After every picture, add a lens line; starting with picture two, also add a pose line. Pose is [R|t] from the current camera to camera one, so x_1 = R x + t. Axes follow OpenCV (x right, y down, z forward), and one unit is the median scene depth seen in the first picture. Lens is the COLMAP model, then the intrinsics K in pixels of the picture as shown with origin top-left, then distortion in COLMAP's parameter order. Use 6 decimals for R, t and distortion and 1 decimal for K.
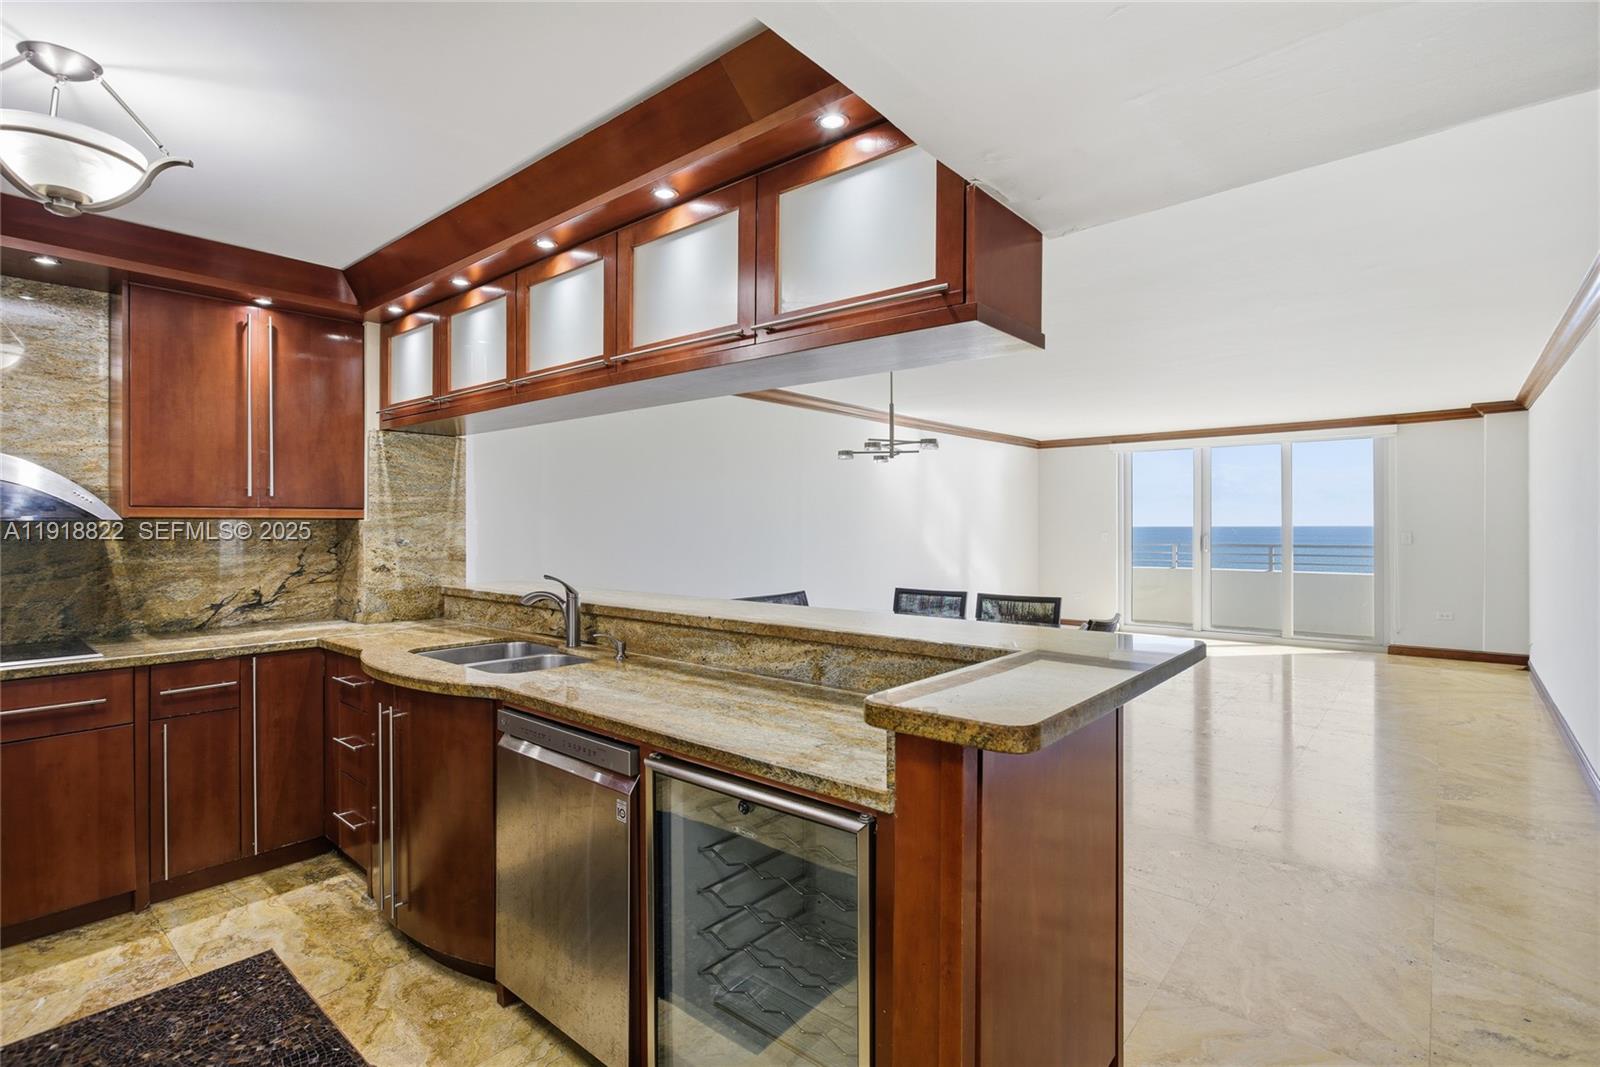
lens RADIAL K [[761.9, 0, 790.4], [0, 761.9, 524.8], [0, 0, 1]] dist [-0.012711, 0.004900]
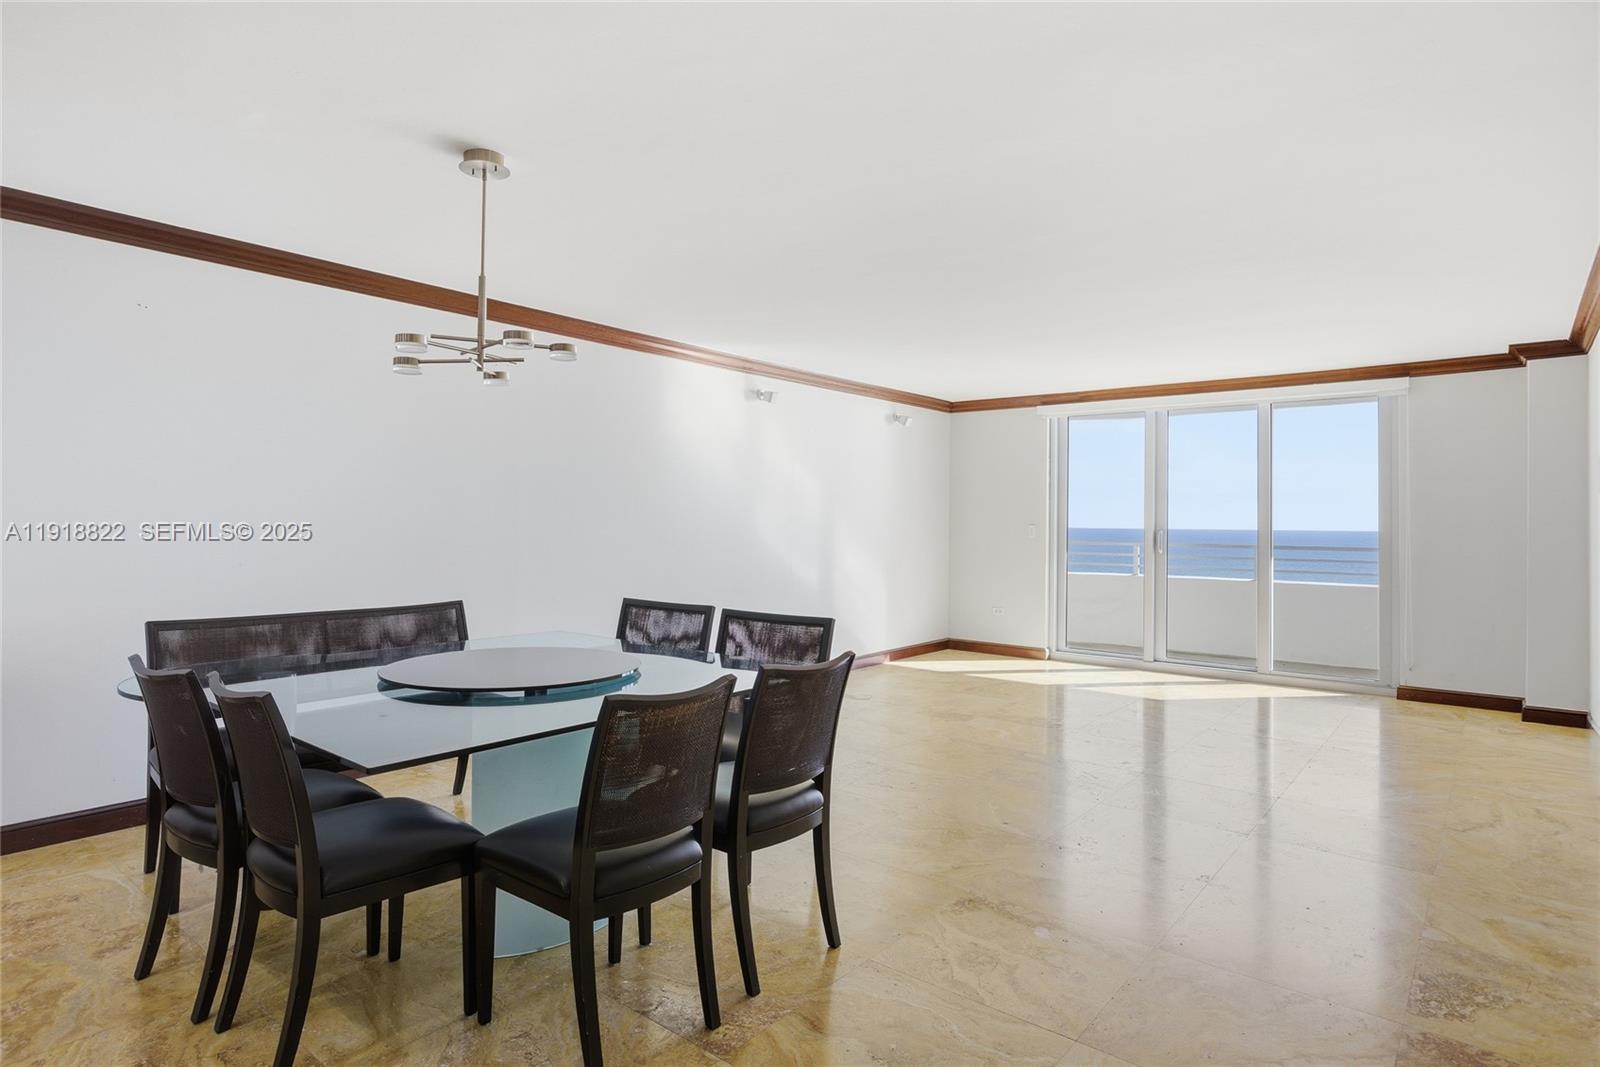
lens RADIAL K [[869.9, 0, 799.8], [0, 869.9, 507.0], [0, 0, 1]] dist [-0.001016, 0.000957]
pose [[0.999382, 0.016155, 0.031235, 0.197959], [-0.015675, 0.999756, -0.015568, 0.011155], [-0.031479, 0.015069, 0.999391, 0.194928]]
